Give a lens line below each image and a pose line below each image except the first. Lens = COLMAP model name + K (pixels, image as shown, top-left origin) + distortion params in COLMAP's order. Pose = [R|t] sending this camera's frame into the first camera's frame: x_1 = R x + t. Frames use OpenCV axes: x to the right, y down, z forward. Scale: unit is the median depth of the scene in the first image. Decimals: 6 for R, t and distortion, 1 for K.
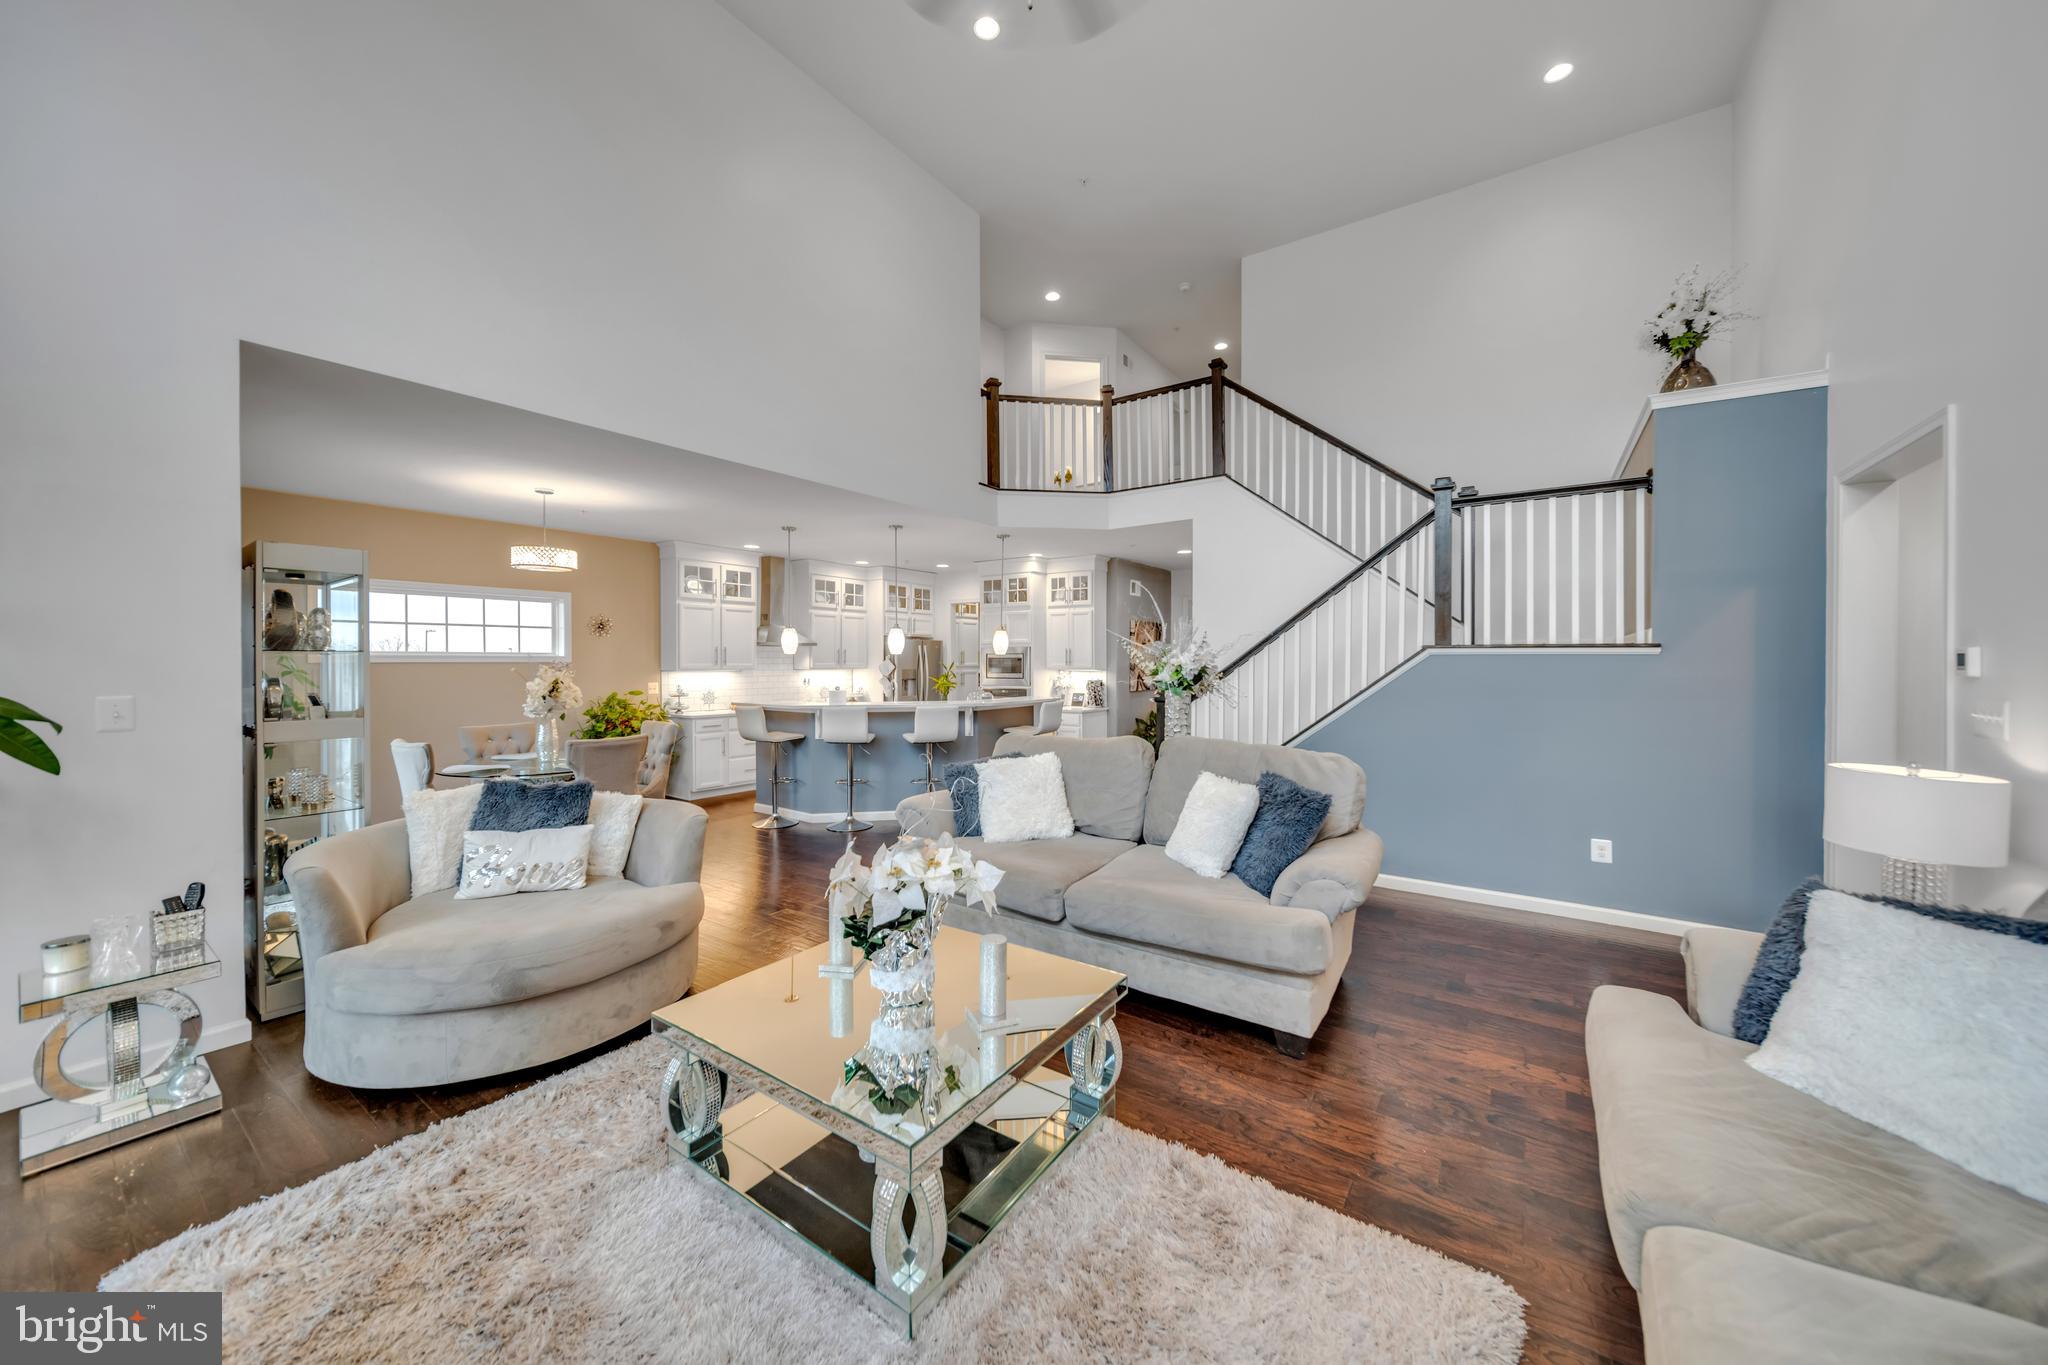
lens RADIAL K [[729.4, 0, 1026.9], [0, 729.4, 674.3], [0, 0, 1]] dist [-0.001783, -0.000416]
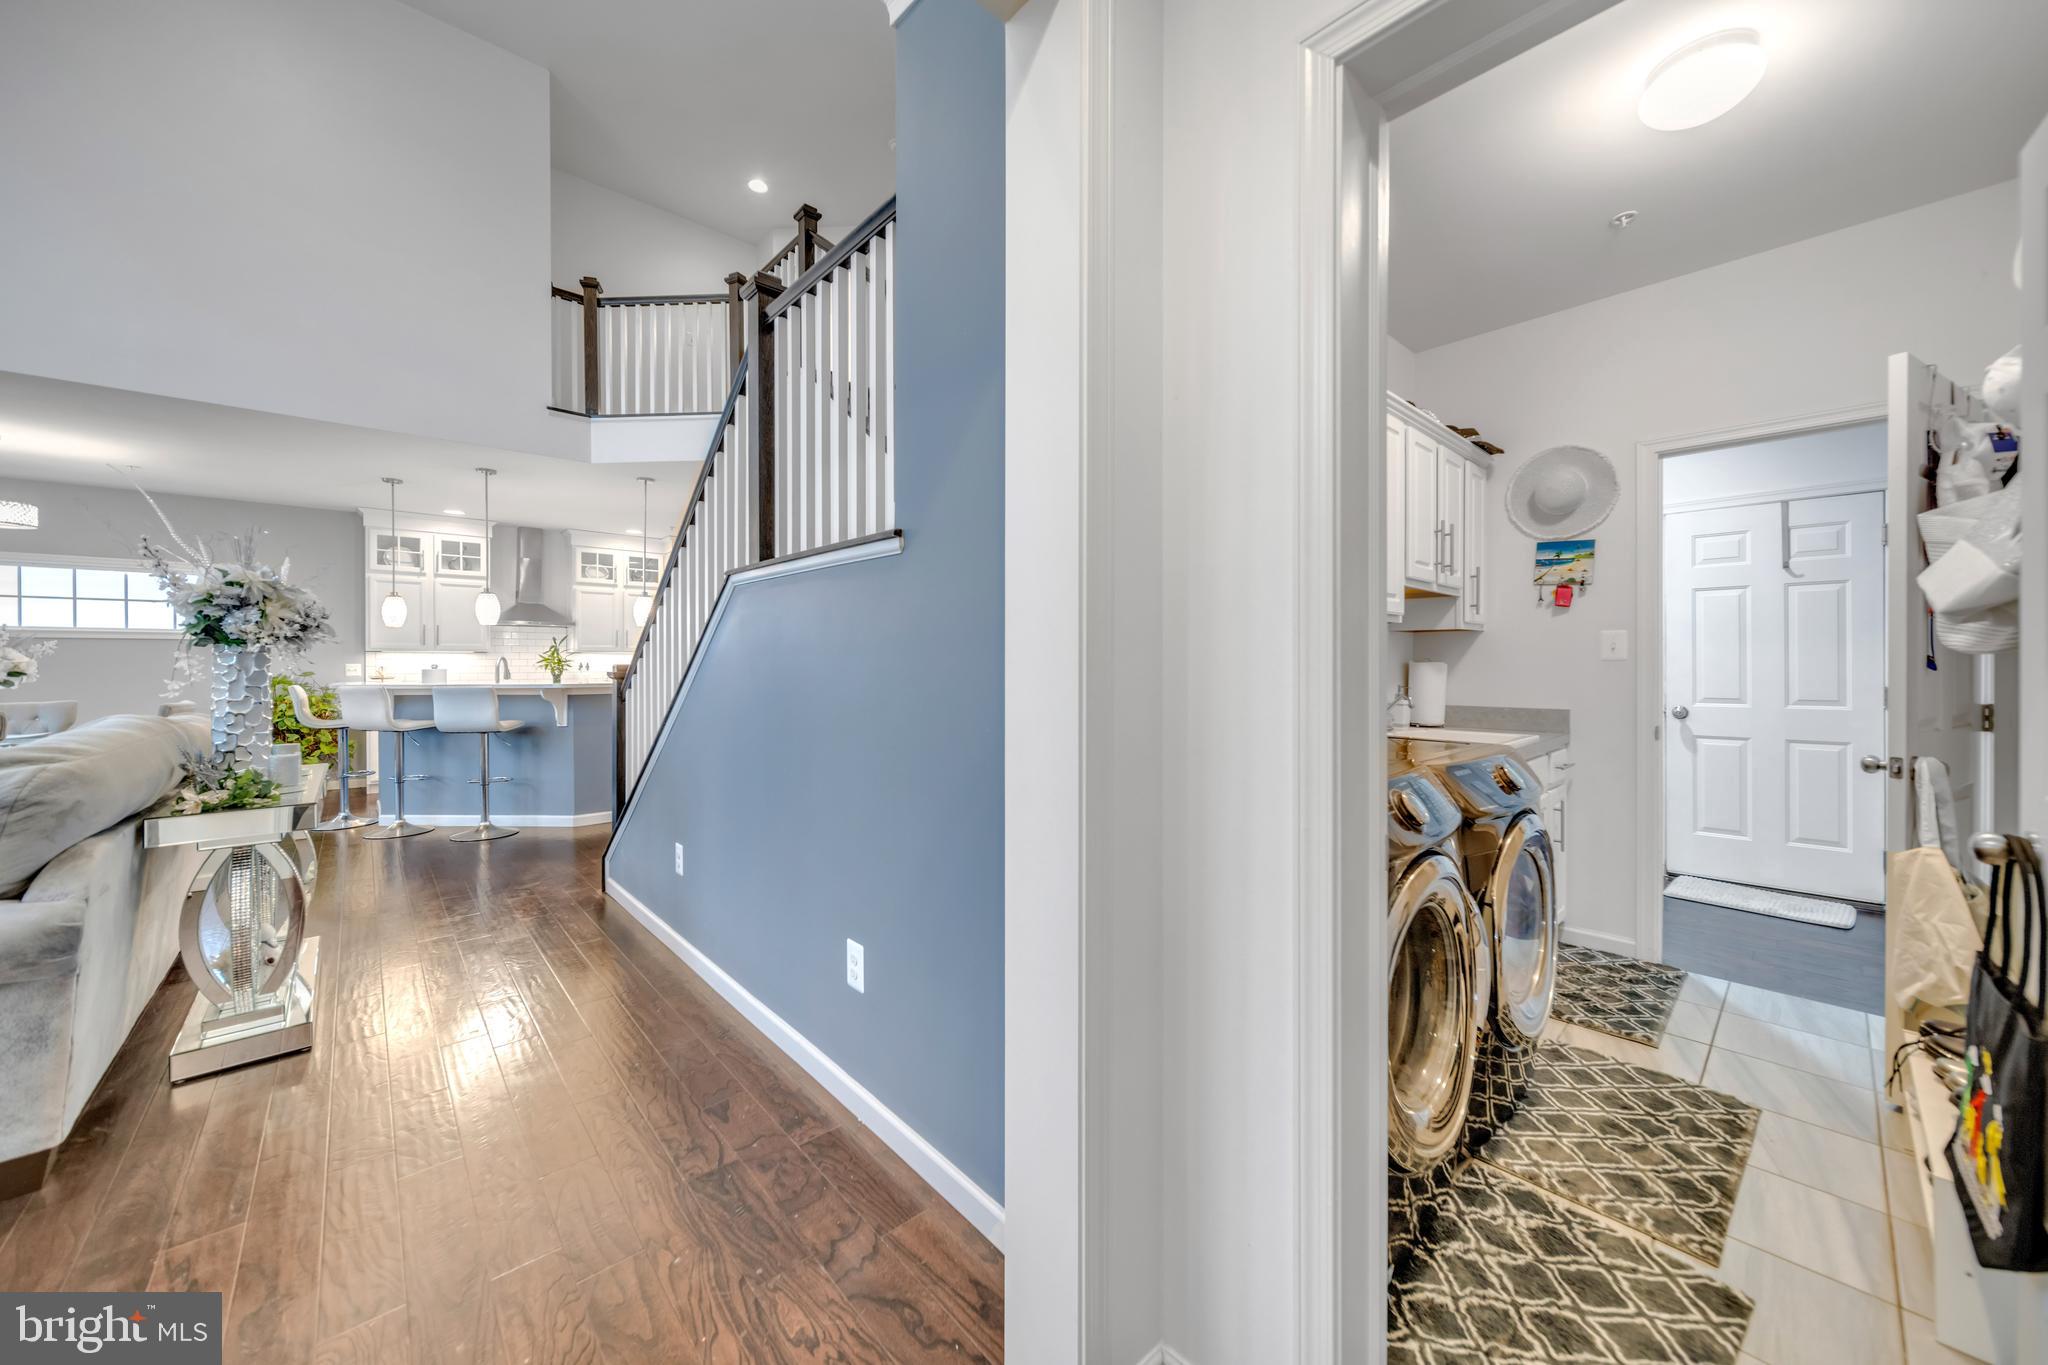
lens RADIAL K [[729.4, 0, 1021.9], [0, 729.4, 674.1], [0, 0, 1]] dist [-0.001783, -0.000416]
pose [[0.975058, -0.001119, -0.221947, 0.512135], [0.001868, 0.999993, 0.003165, 0.023340], [0.221942, -0.003501, 0.975054, 0.280384]]
